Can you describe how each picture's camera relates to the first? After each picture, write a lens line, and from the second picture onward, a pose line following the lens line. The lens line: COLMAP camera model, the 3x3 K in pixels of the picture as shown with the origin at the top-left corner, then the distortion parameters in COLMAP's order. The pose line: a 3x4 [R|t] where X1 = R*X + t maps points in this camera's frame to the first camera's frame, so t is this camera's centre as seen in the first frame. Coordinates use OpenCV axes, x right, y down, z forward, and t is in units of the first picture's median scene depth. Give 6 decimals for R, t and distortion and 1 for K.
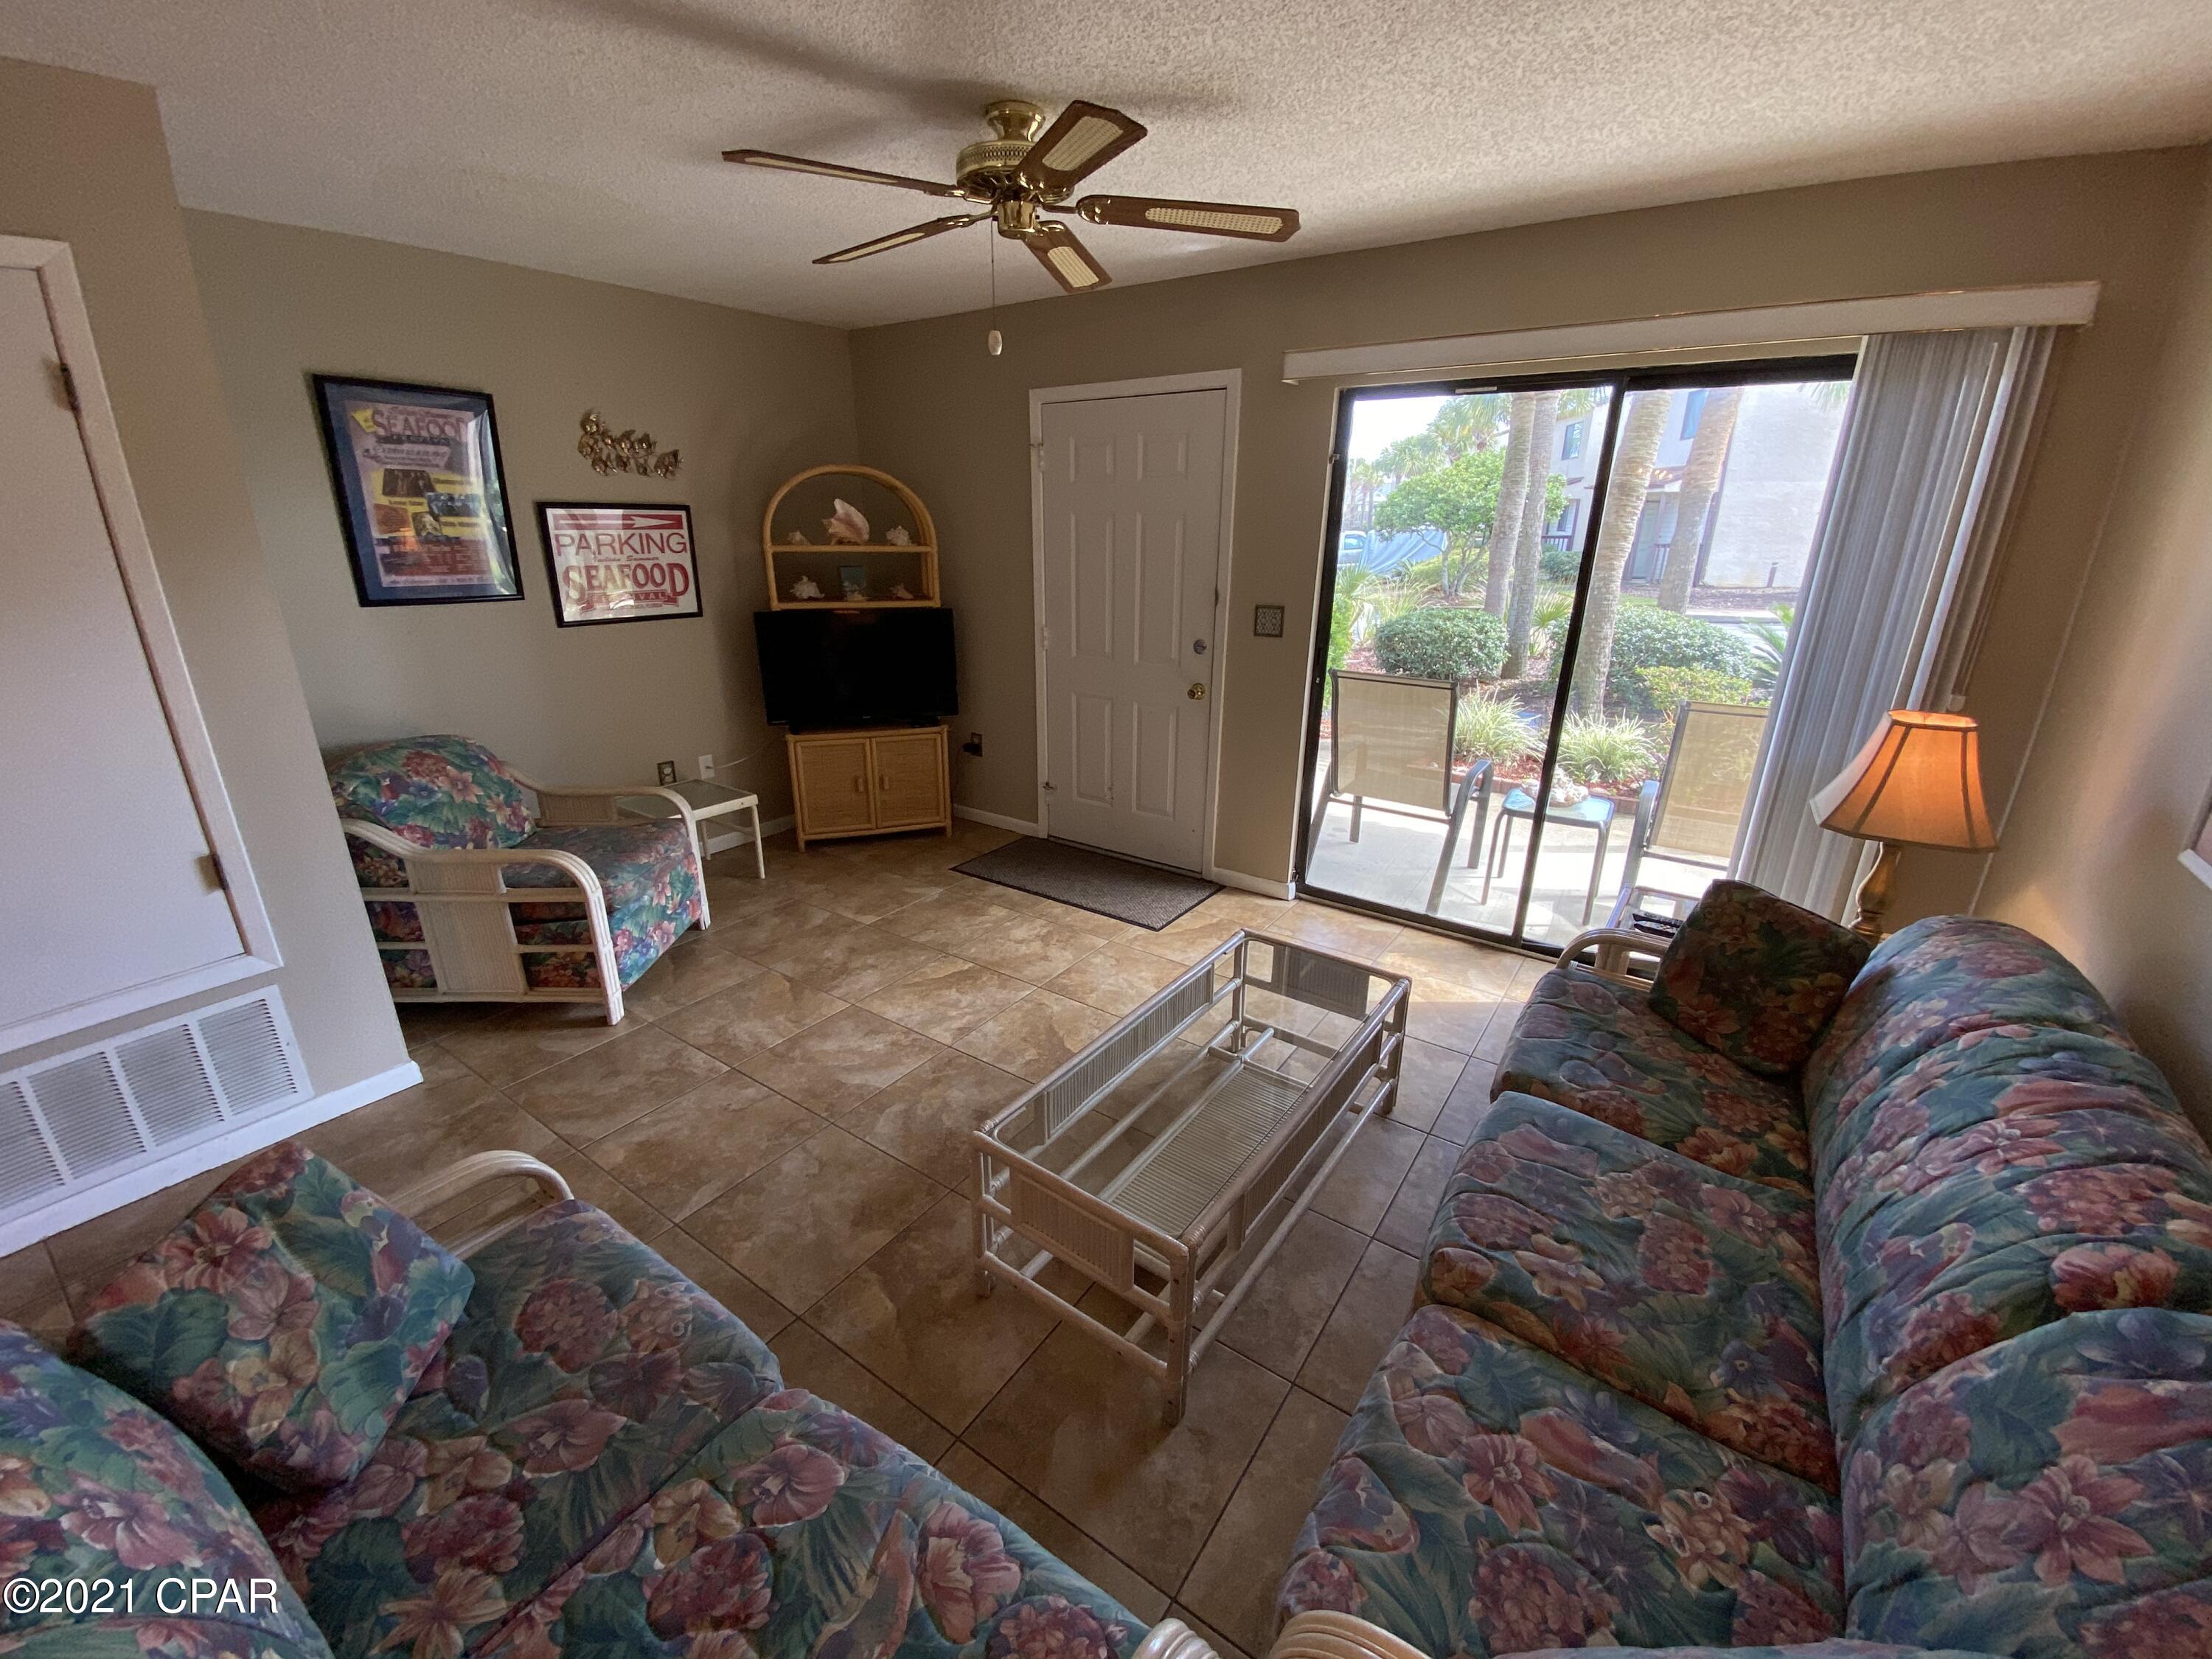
lens RADIAL K [[880.2, 0, 1108.2], [0, 880.2, 841.1], [0, 0, 1]] dist [0.002221, -0.014224]
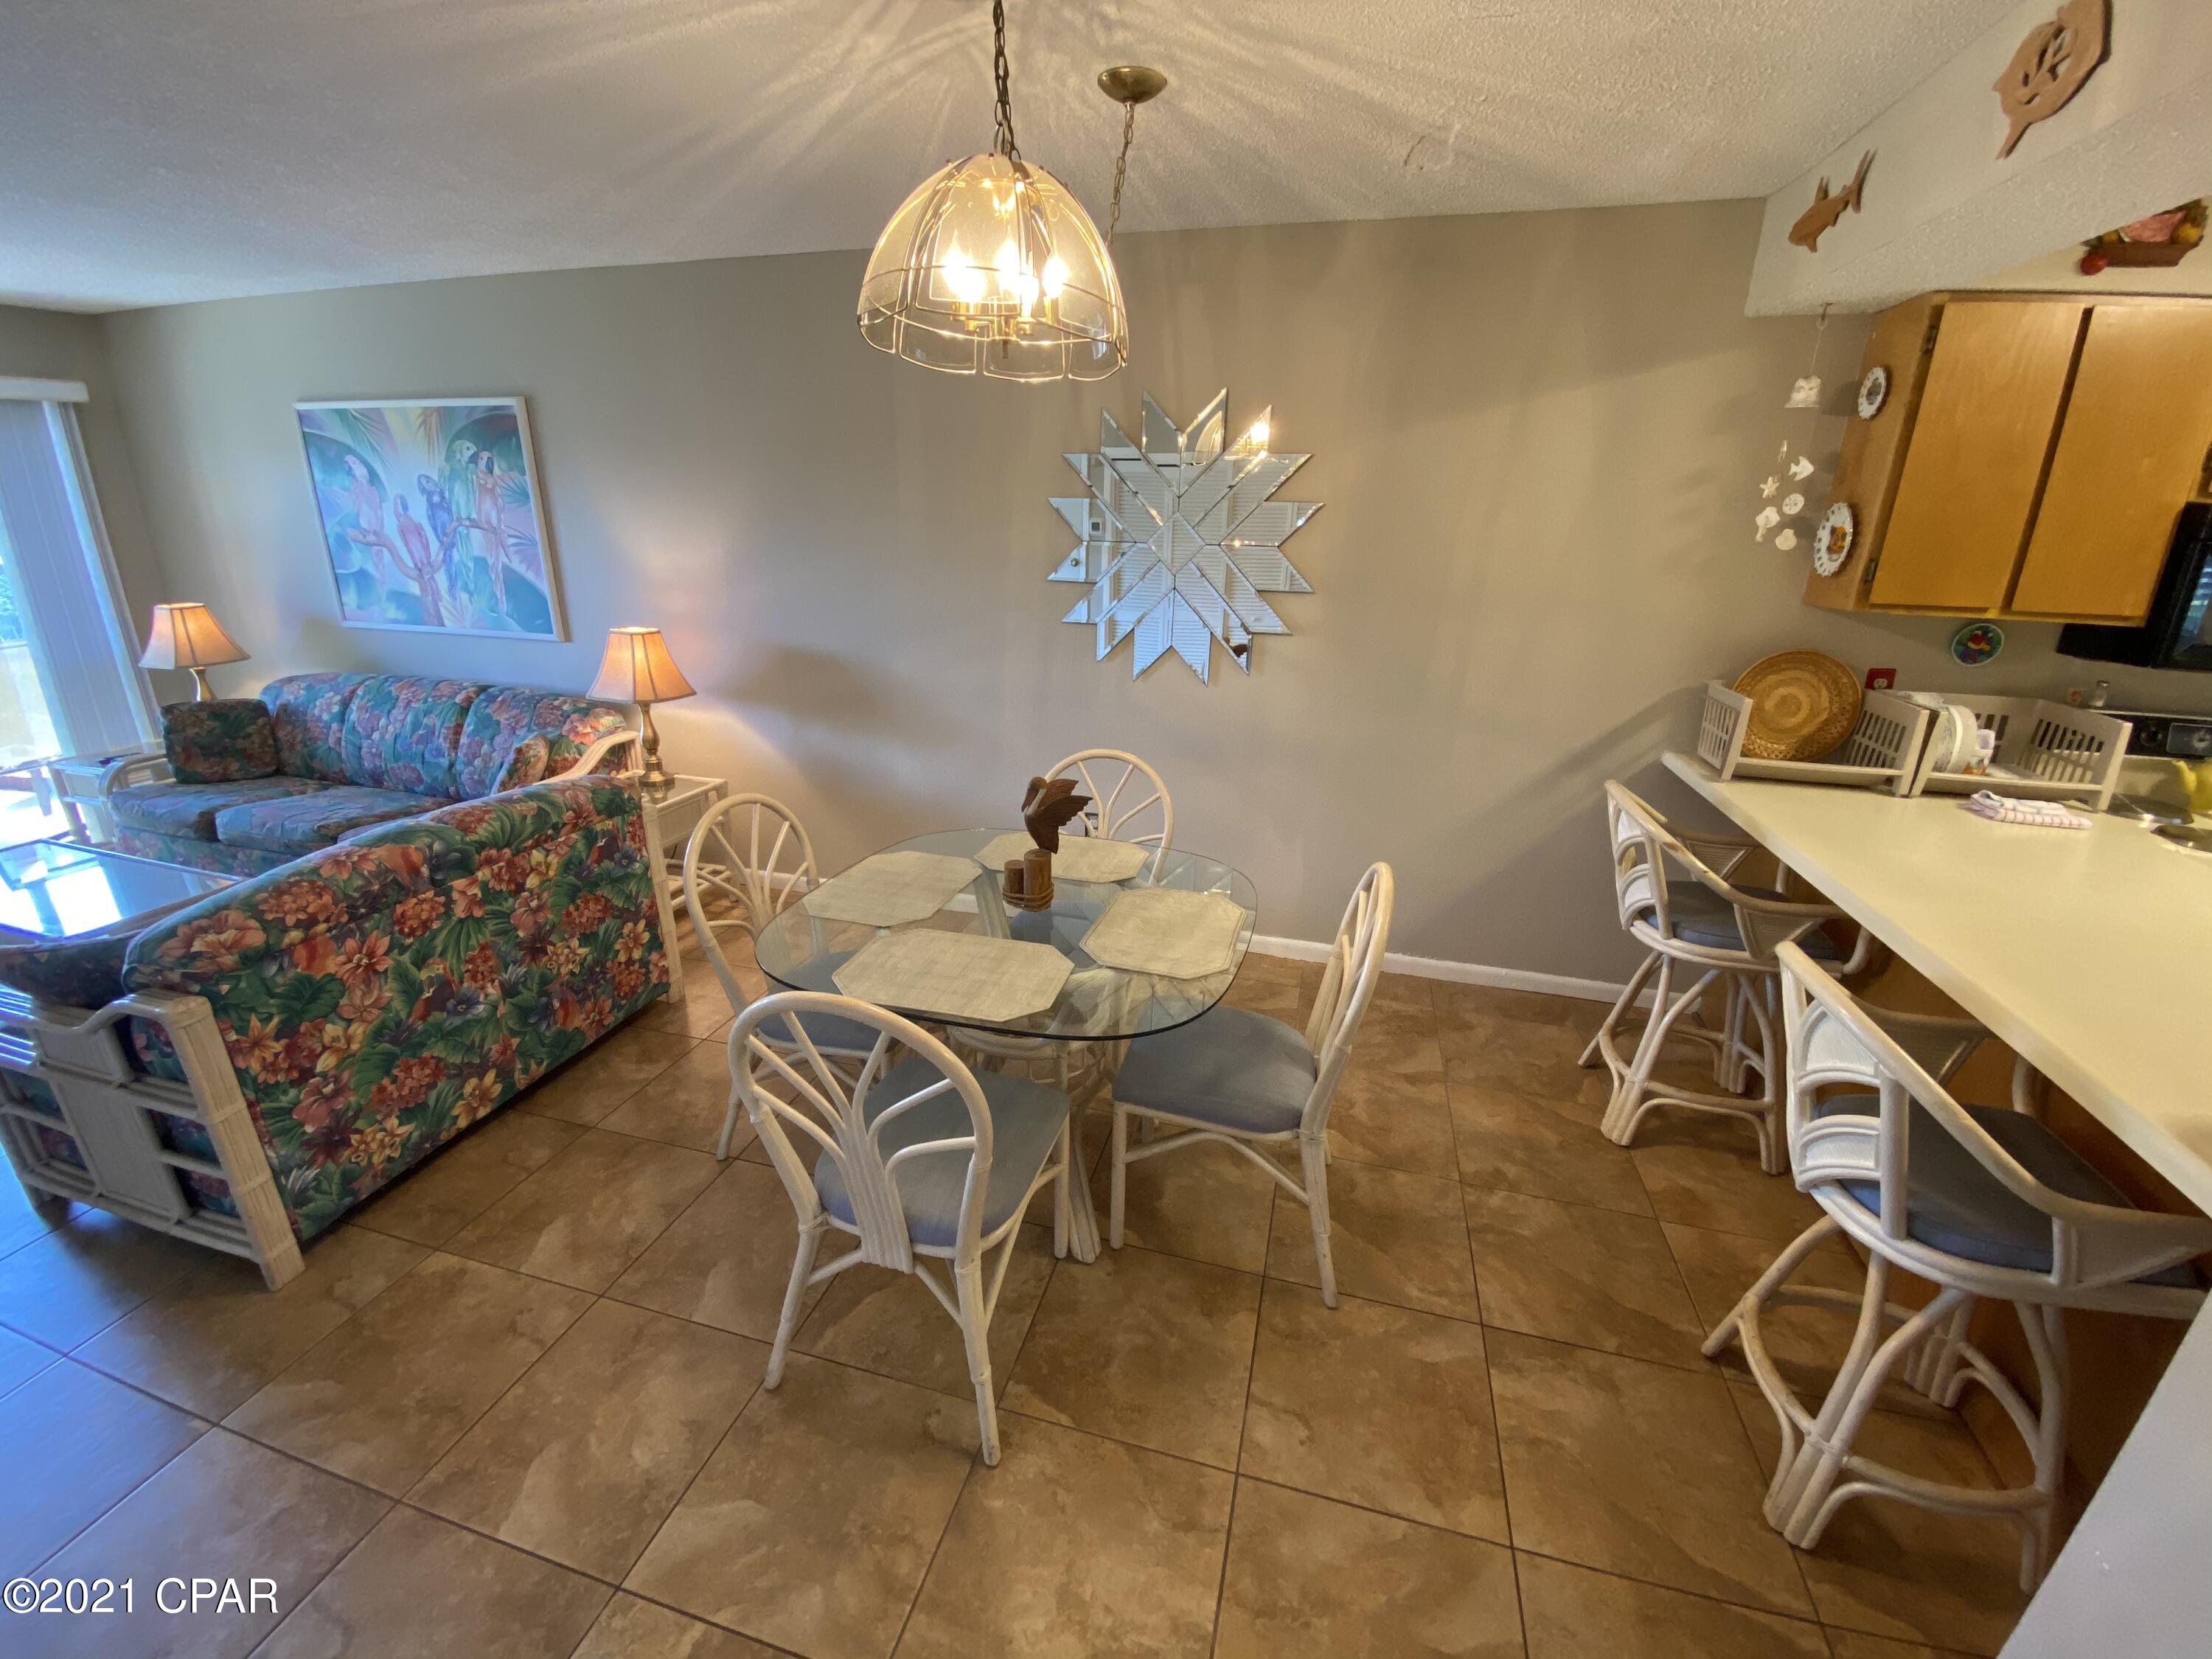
lens RADIAL K [[901.7, 0, 1108.2], [0, 901.7, 830.7], [0, 0, 1]] dist [-0.000021, -0.010588]
pose [[-0.331835, -0.319062, 0.887741, -0.933626], [0.304729, 0.854356, 0.420970, 0.045652], [-0.892763, 0.410213, -0.186278, -0.160369]]
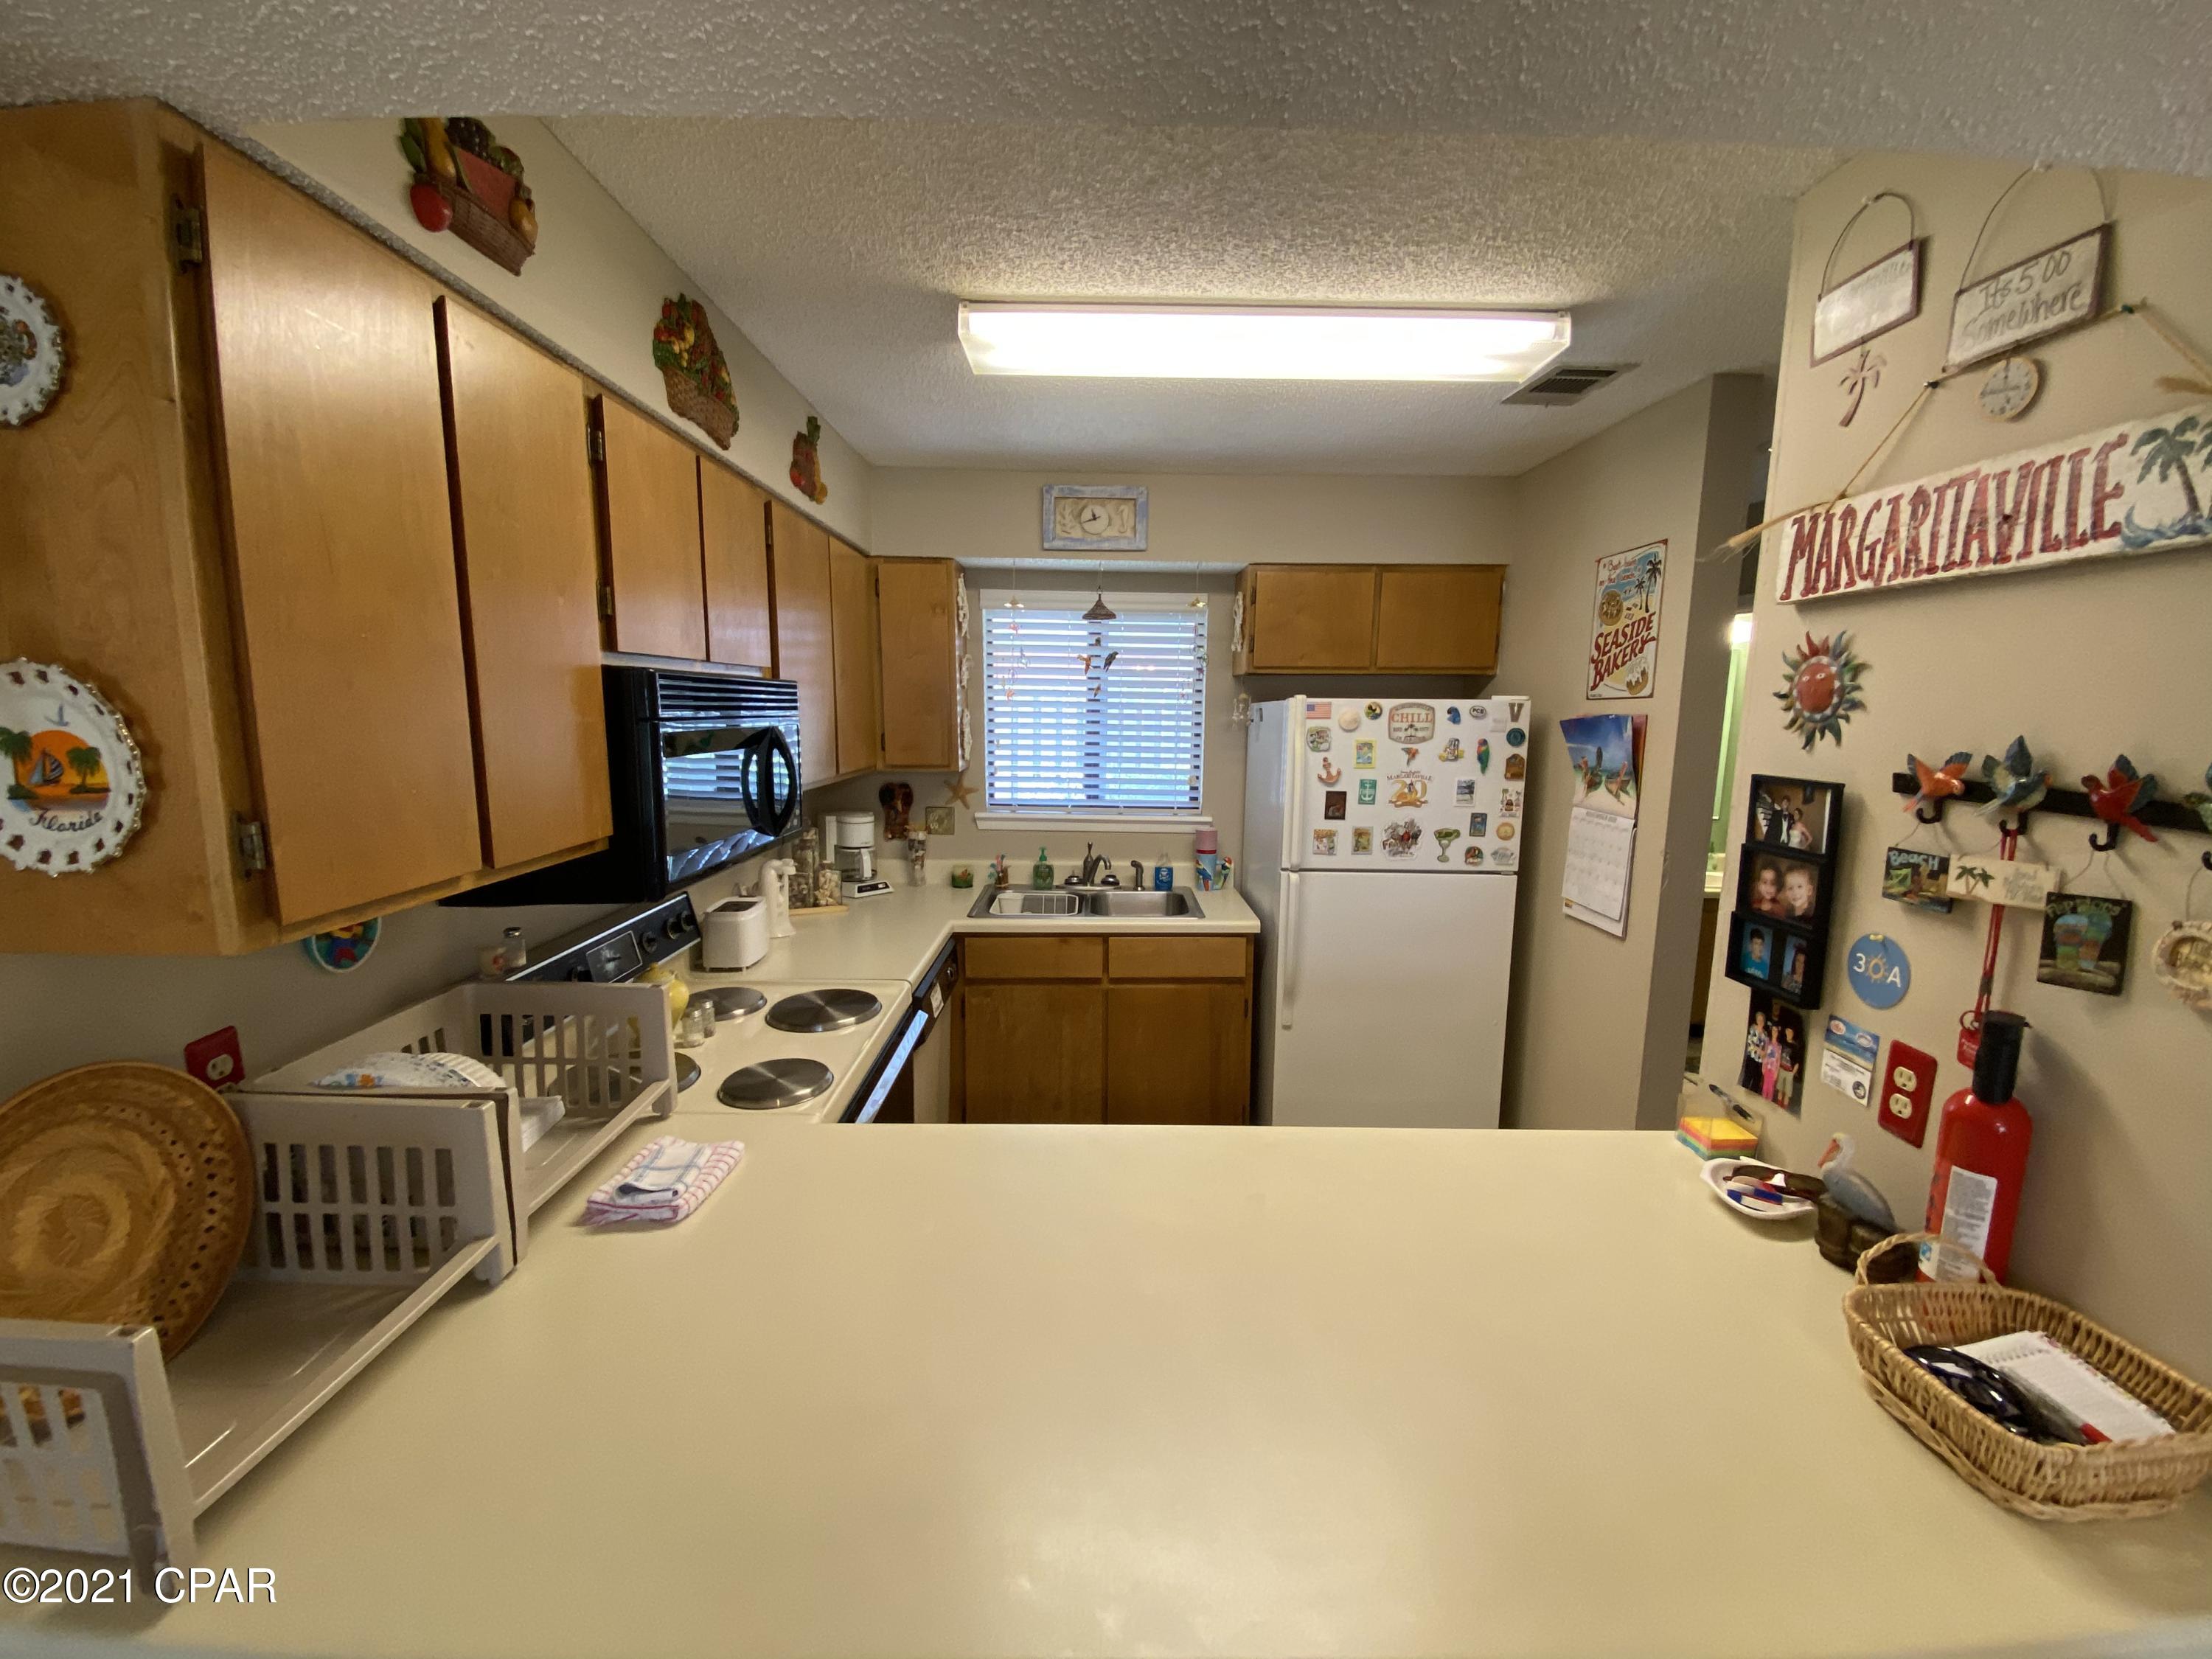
lens RADIAL K [[890.1, 0, 1103.9], [0, 890.1, 830.3], [0, 0, 1]] dist [0.053113, -0.039061]
pose [[-0.815012, 0.062614, -0.576051, -0.530607], [-0.217171, 0.888673, 0.403854, 0.176126], [0.537207, 0.454247, -0.710681, -0.558218]]
